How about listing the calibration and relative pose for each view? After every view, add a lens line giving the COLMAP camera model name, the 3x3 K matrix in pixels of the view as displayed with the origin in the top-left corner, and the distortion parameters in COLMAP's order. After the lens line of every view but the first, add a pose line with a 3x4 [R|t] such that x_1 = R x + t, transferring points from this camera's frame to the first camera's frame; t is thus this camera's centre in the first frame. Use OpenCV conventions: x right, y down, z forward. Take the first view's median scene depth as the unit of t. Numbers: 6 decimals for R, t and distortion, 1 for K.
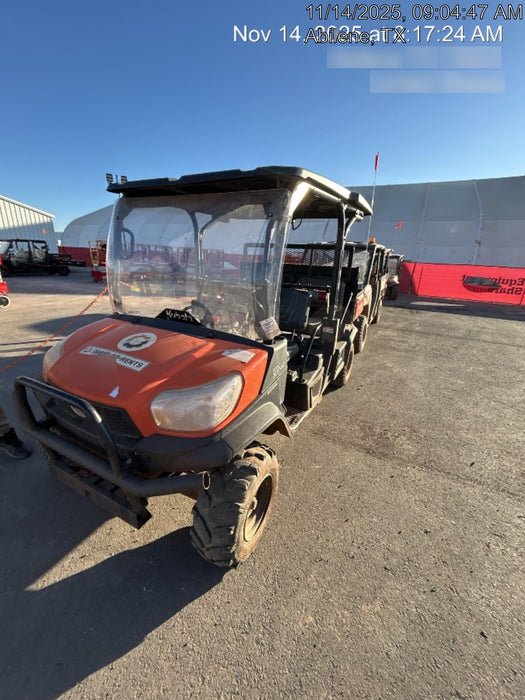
lens RADIAL K [[282.1, 0, 262.6], [0, 282.1, 350.5], [0, 0, 1]] dist [0.000370, -0.000628]
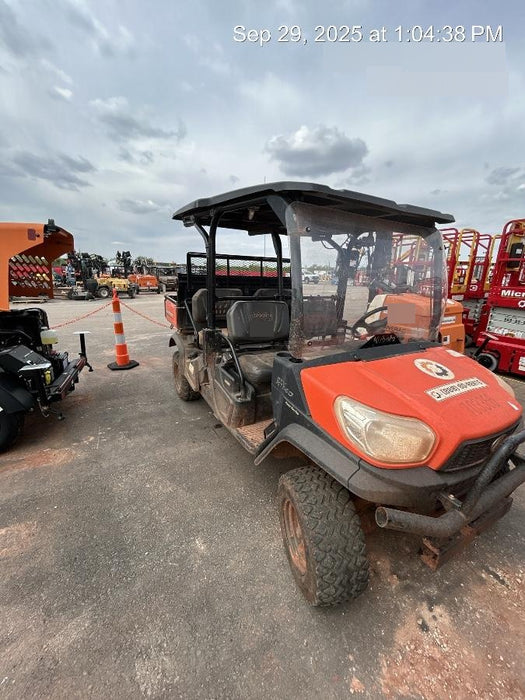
lens RADIAL K [[282.1, 0, 262.6], [0, 282.1, 348.8], [0, 0, 1]] dist [0.000370, -0.000628]
pose [[0.557821, -0.244619, 0.793094, -1.374100], [0.247101, 0.961194, 0.122670, -0.327780], [-0.792324, 0.127546, 0.596619, 0.782146]]
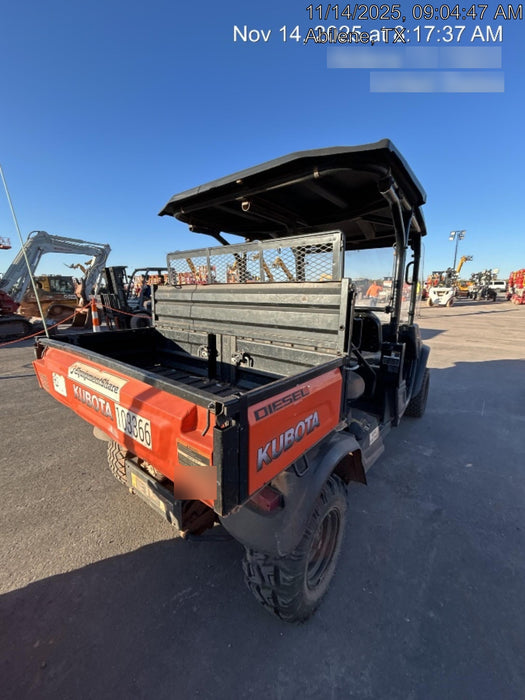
lens RADIAL K [[282.1, 0, 262.2], [0, 282.1, 352.2], [0, 0, 1]] dist [0.000370, -0.000628]
pose [[-0.979372, -0.085834, 0.182929, -0.083662], [0.022354, 0.853717, 0.520258, -0.907142], [-0.200825, 0.513615, -0.834188, 2.892868]]
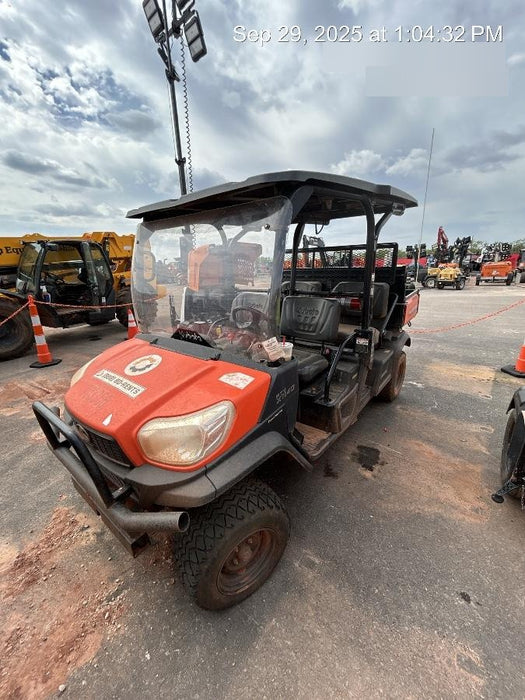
lens RADIAL K [[282.1, 0, 262.8], [0, 282.1, 348.8], [0, 0, 1]] dist [0.000370, -0.000628]
pose [[0.976060, -0.017925, -0.216761, 0.171753], [0.015189, 0.999783, -0.014280, -0.060736], [0.216970, 0.010646, 0.976120, 0.096817]]
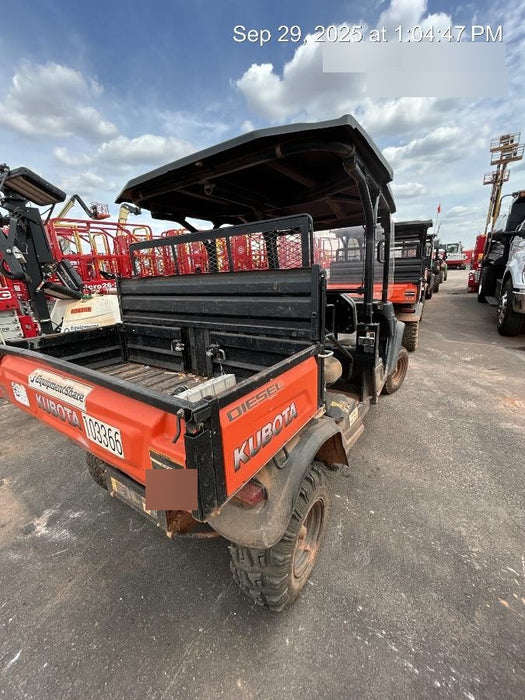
lens RADIAL K [[282.1, 0, 263.6], [0, 282.1, 350.5], [0, 0, 1]] dist [0.000370, -0.000628]
pose [[-0.993530, -0.023069, 0.111204, -0.099397], [0.044384, 0.822422, 0.567144, -0.914960], [-0.104540, 0.568410, -0.816077, 2.861618]]
